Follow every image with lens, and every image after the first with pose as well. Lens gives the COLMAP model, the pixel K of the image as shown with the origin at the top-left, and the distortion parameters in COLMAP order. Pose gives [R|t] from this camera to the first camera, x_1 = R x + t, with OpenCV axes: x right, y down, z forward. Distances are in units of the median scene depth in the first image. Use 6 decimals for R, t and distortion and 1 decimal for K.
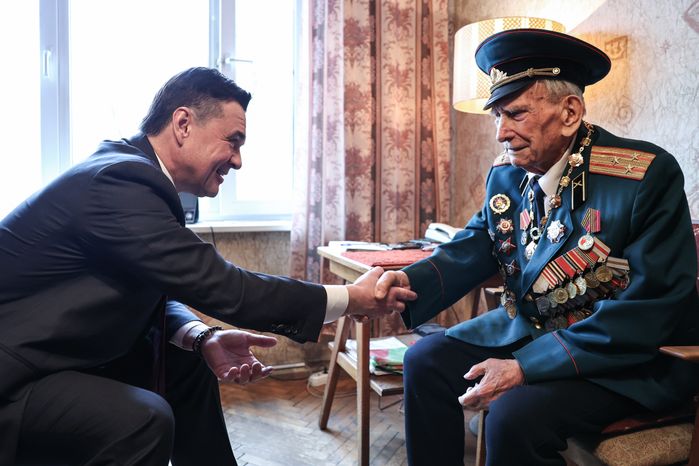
lens RADIAL K [[543.7, 0, 348.1], [0, 543.7, 199.3], [0, 0, 1]] dist [-0.100265, 0.088972]
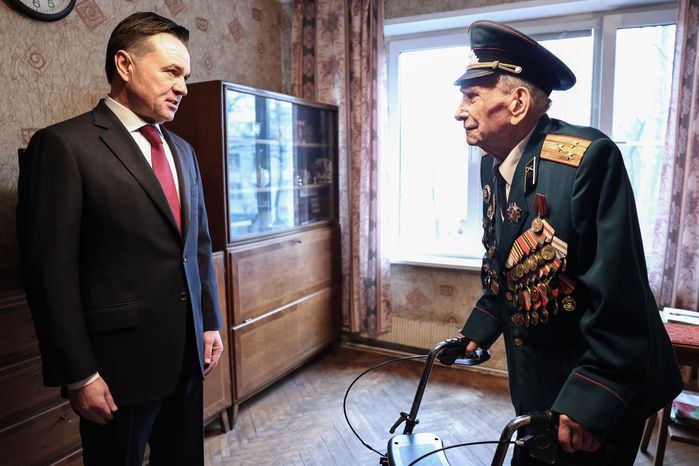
lens RADIAL K [[519.8, 0, 348.0], [0, 519.8, 231.0], [0, 0, 1]] dist [-0.109070, 0.091857]
pose [[0.703483, 0.085871, -0.705505, 0.218777], [-0.023982, 0.994977, 0.097191, -0.164031], [0.710307, -0.051453, 0.702009, -0.274360]]
